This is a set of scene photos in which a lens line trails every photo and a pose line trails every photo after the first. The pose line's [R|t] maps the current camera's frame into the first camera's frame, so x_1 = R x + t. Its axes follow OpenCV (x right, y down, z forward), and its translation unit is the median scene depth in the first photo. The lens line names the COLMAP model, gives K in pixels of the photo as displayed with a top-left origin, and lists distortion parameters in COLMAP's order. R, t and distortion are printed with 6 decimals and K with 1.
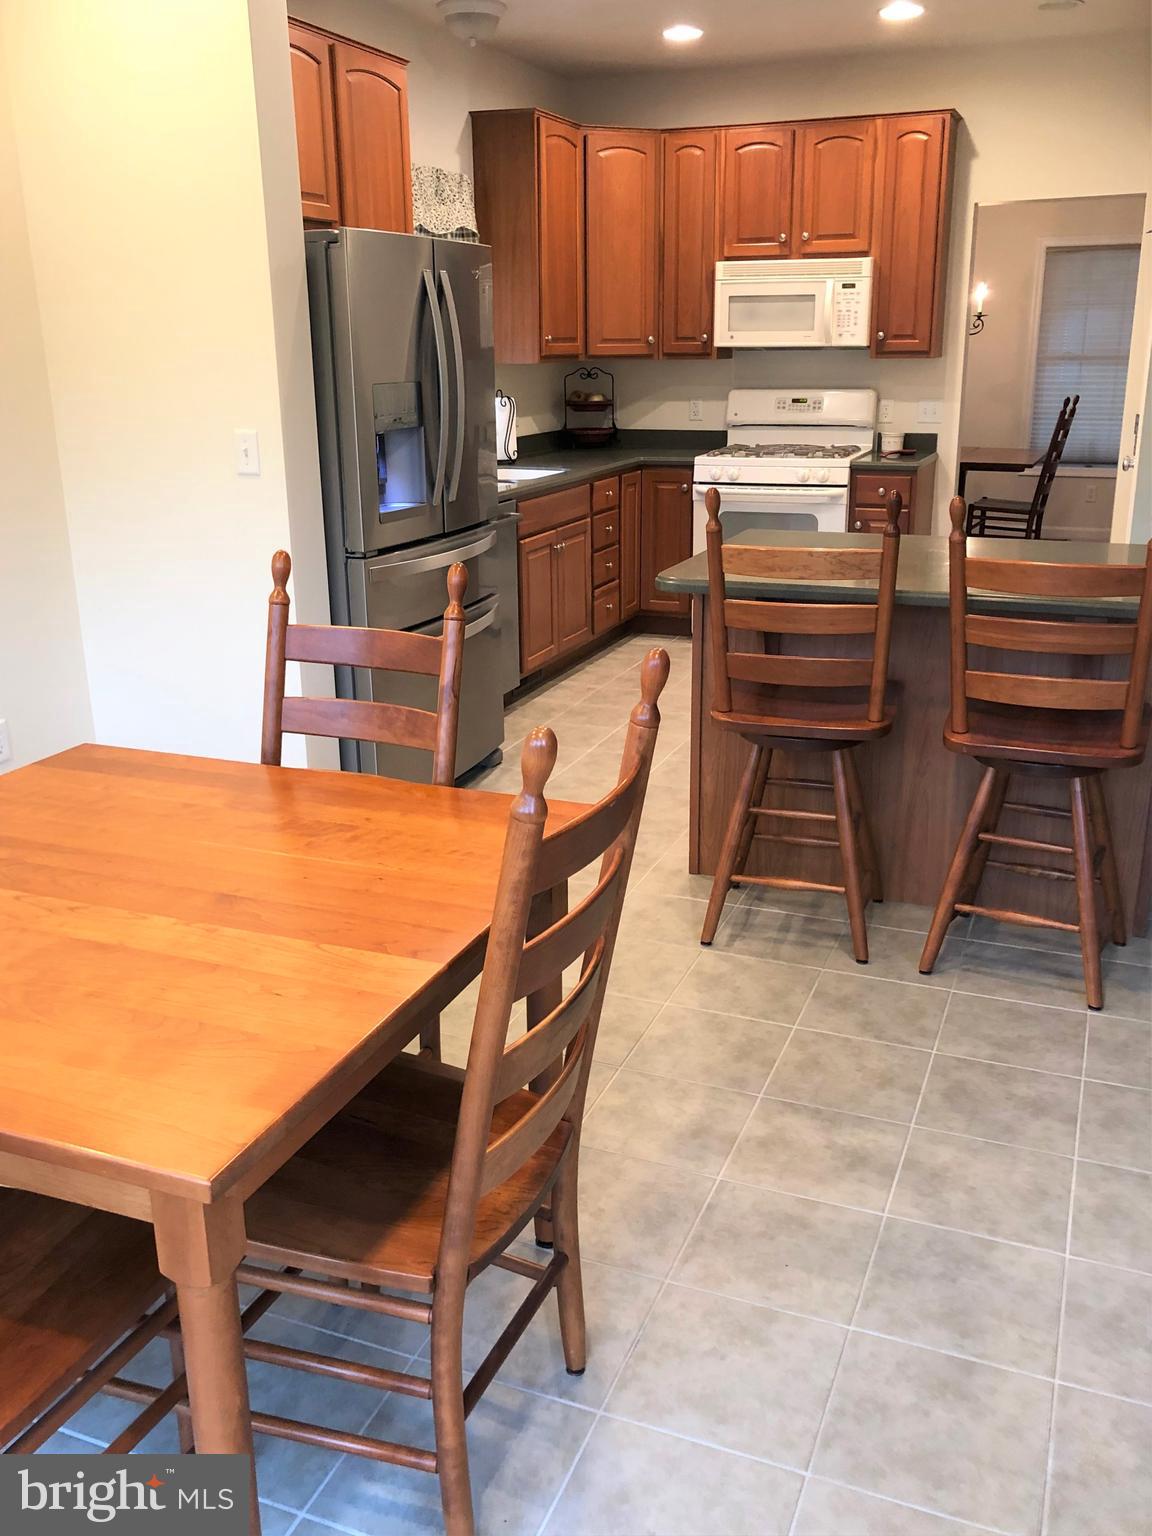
lens RADIAL K [[1346.7, 0, 576.0], [0, 1346.7, 768.0], [0, 0, 1]] dist [0.004688, 0.000017]
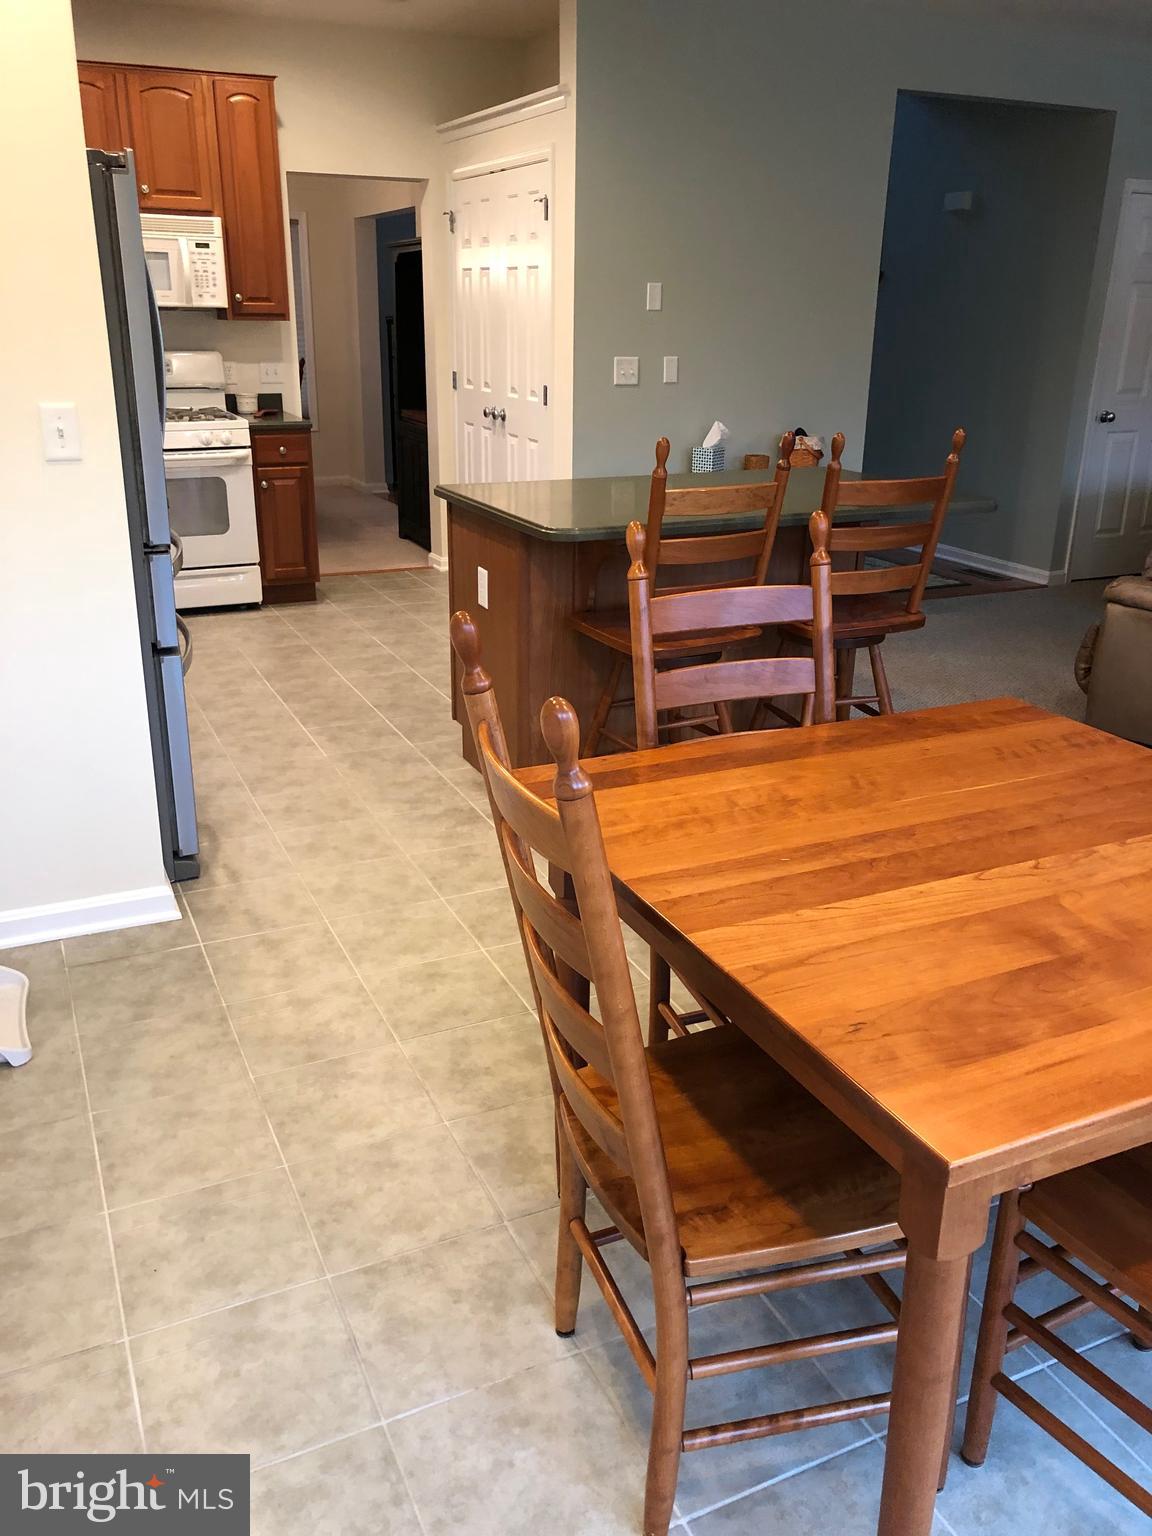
lens RADIAL K [[1265.8, 0, 576.0], [0, 1265.8, 768.0], [0, 0, 1]] dist [-0.015044, 0.077741]
pose [[0.685930, -0.232581, 0.689497, -0.334880], [0.202514, 0.971125, 0.126114, -0.042170], [-0.698920, 0.053127, 0.713224, 0.150679]]
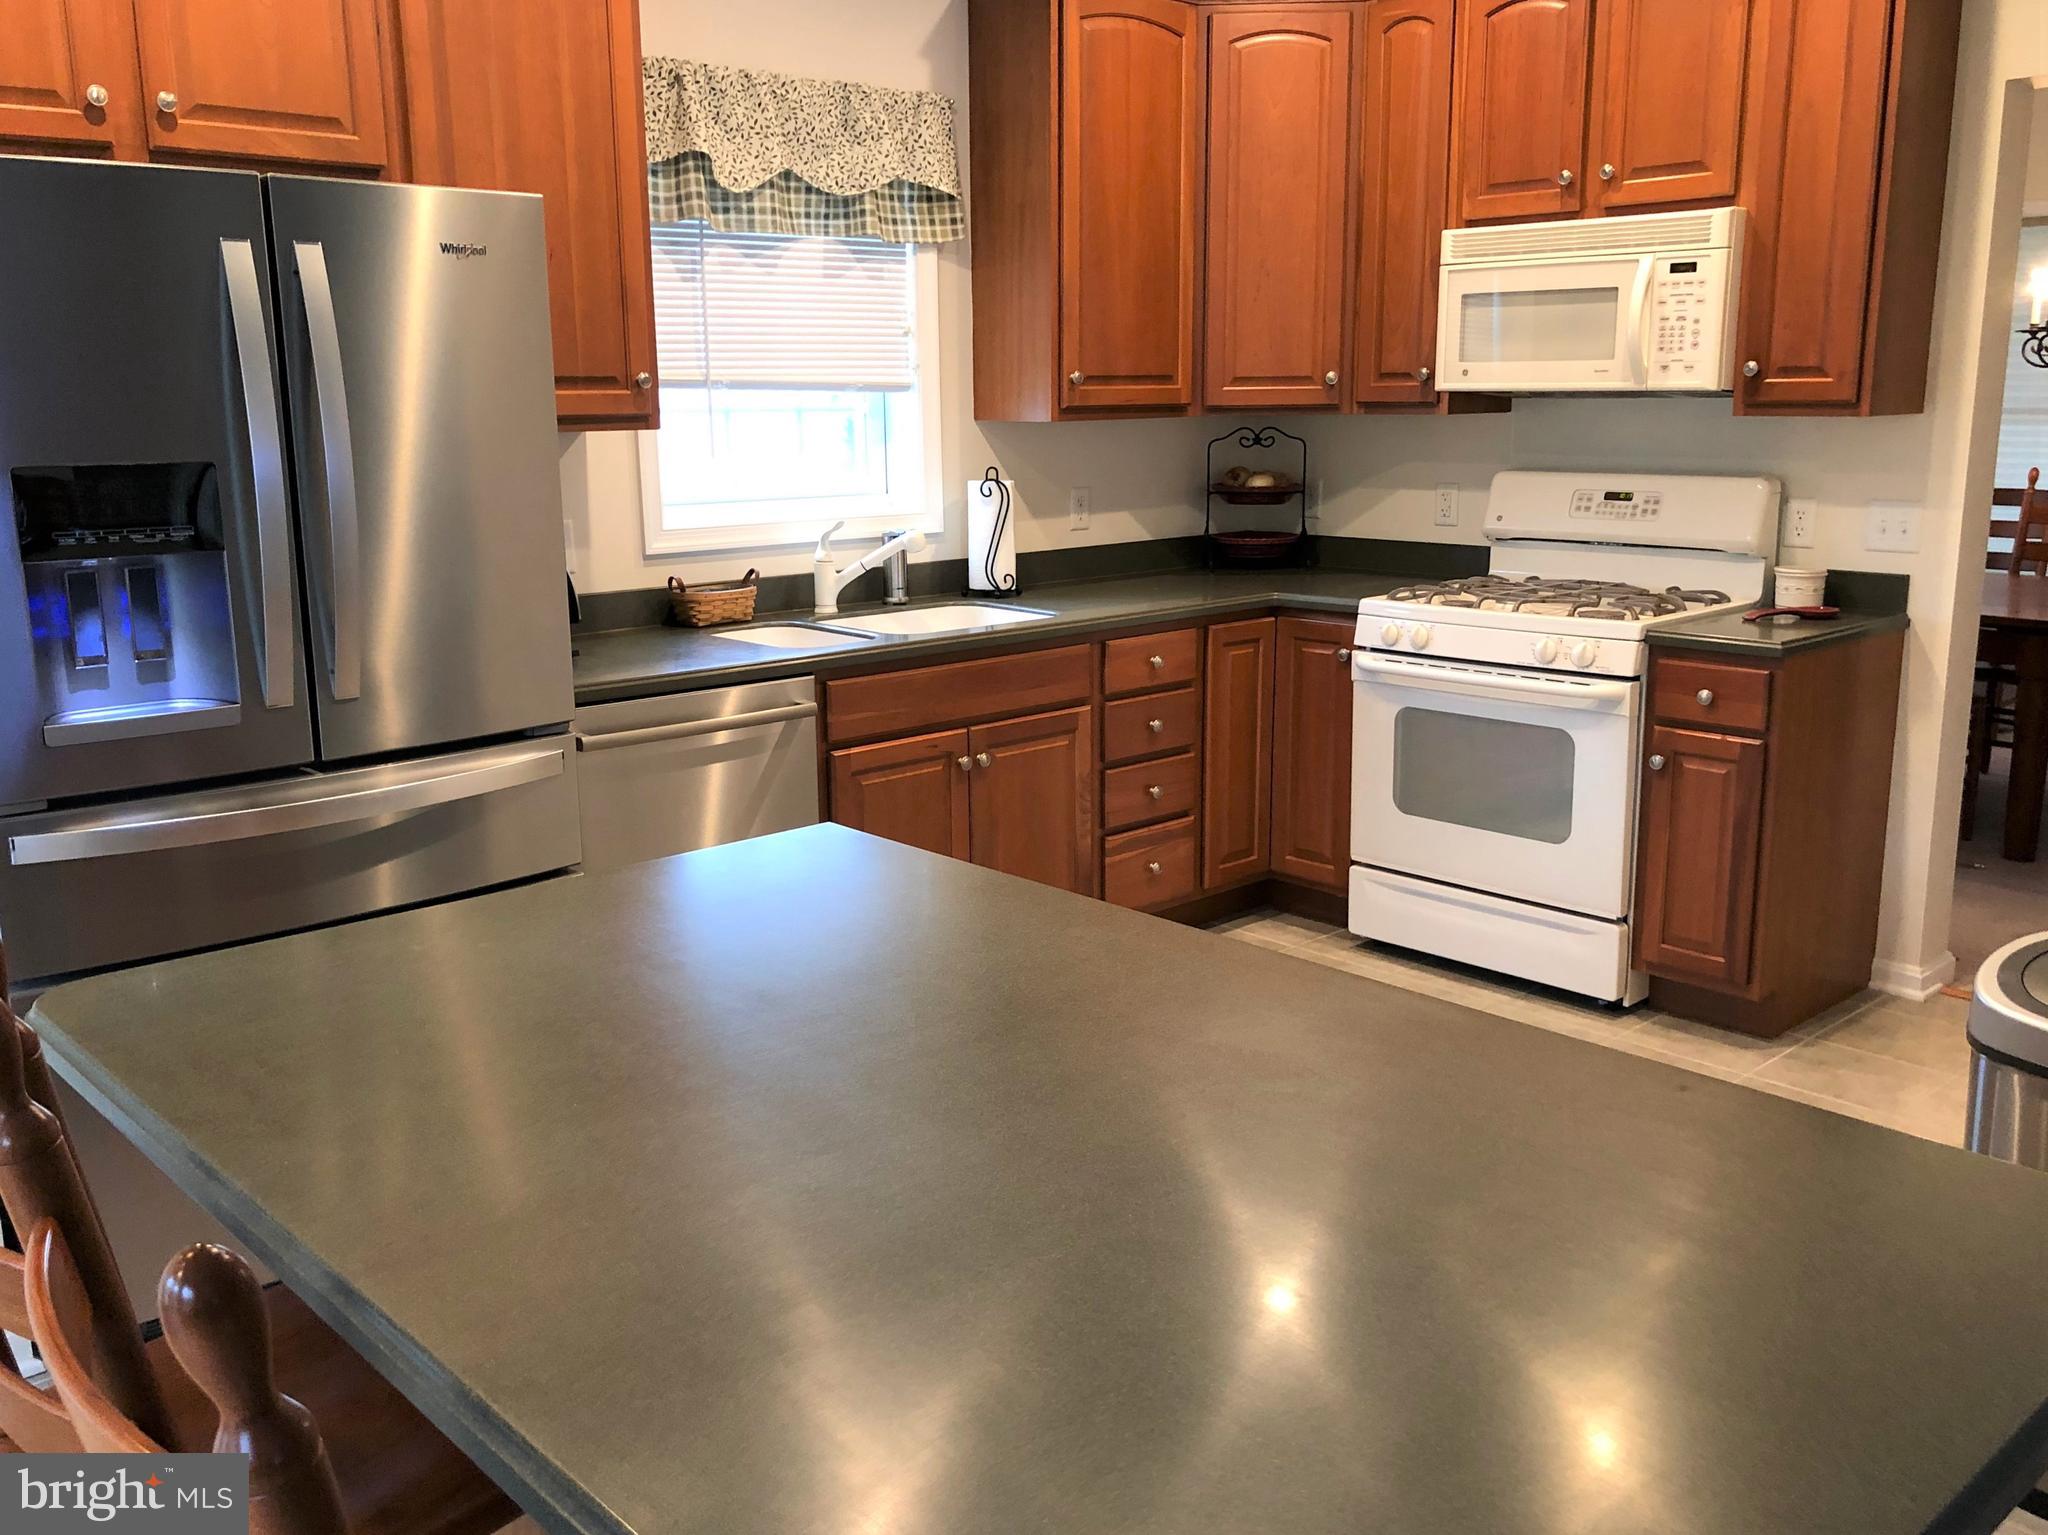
lens RADIAL K [[1795.6, 0, 1024.0], [0, 1795.6, 767.5], [0, 0, 1]] dist [0.004688, 0.000017]
pose [[0.904830, 0.089072, -0.416353, 0.263417], [-0.127380, 0.989716, -0.065092, -0.106608], [0.406273, 0.111932, 0.906870, 0.333469]]
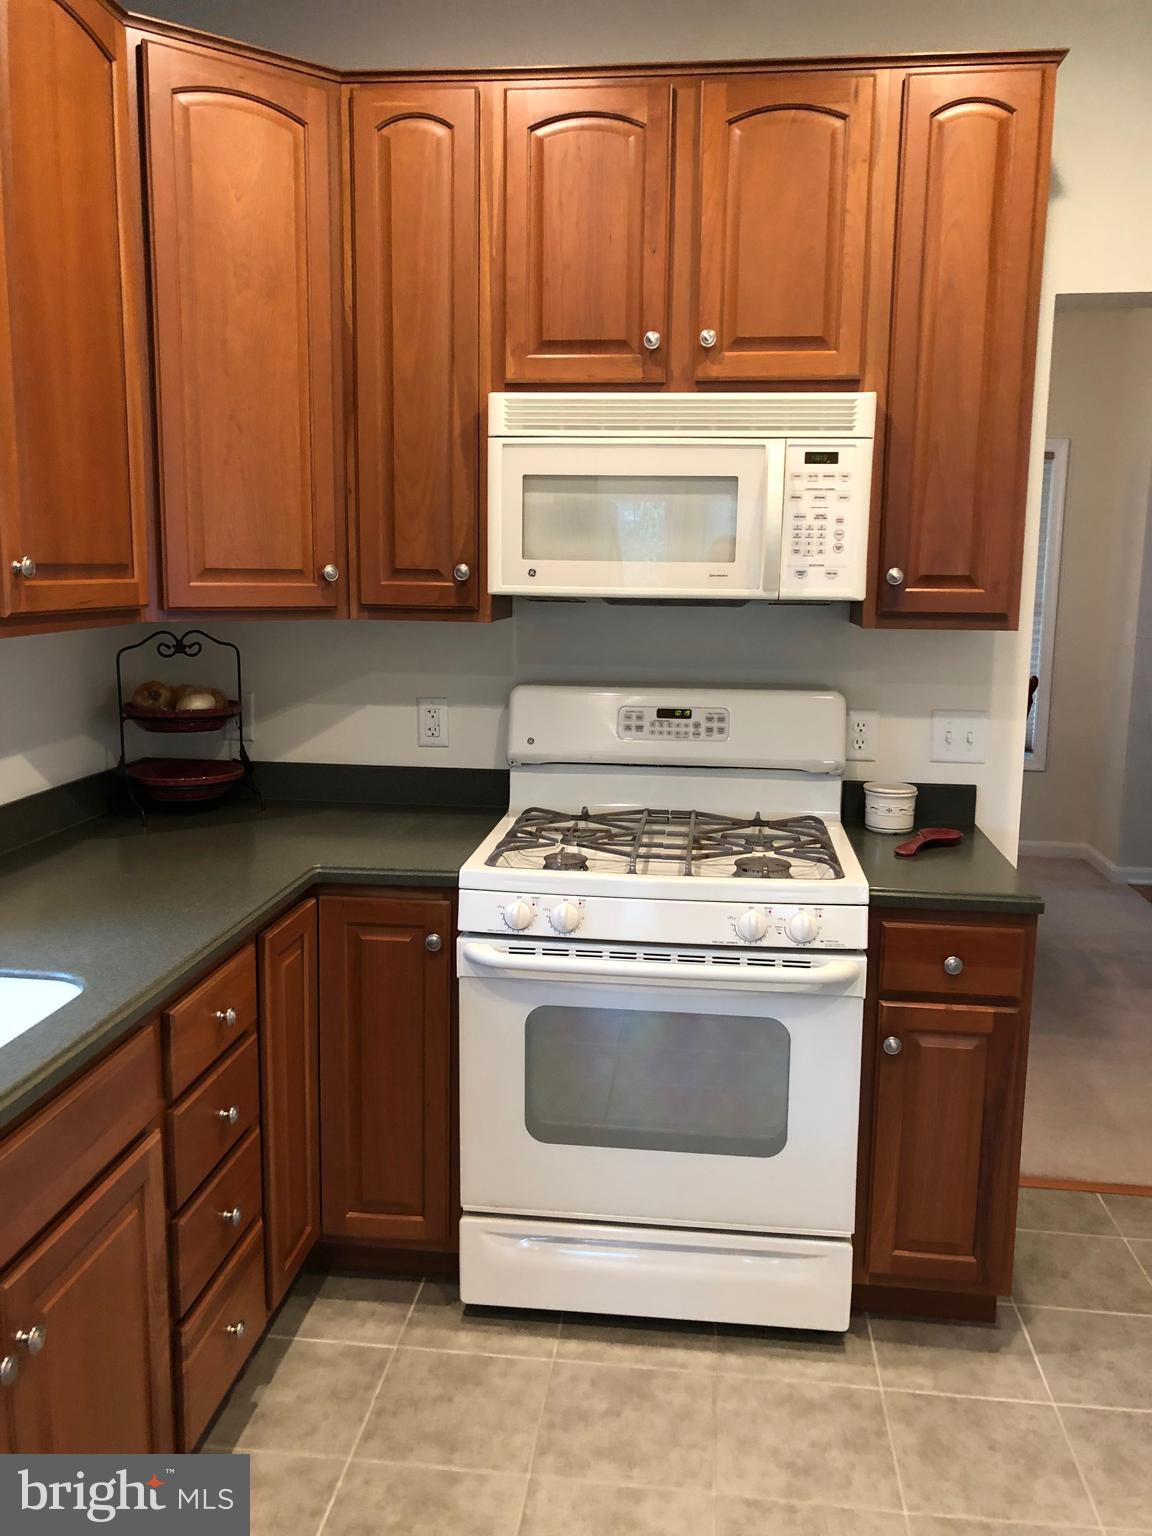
lens RADIAL K [[1260.3, 0, 576.0], [0, 1260.3, 768.0], [0, 0, 1]] dist [0.091999, -0.186948]
pose [[0.963356, -0.019454, 0.267519, 0.024142], [0.058742, 0.988457, -0.139652, -0.207640], [-0.261714, 0.150249, 0.953379, 0.643140]]
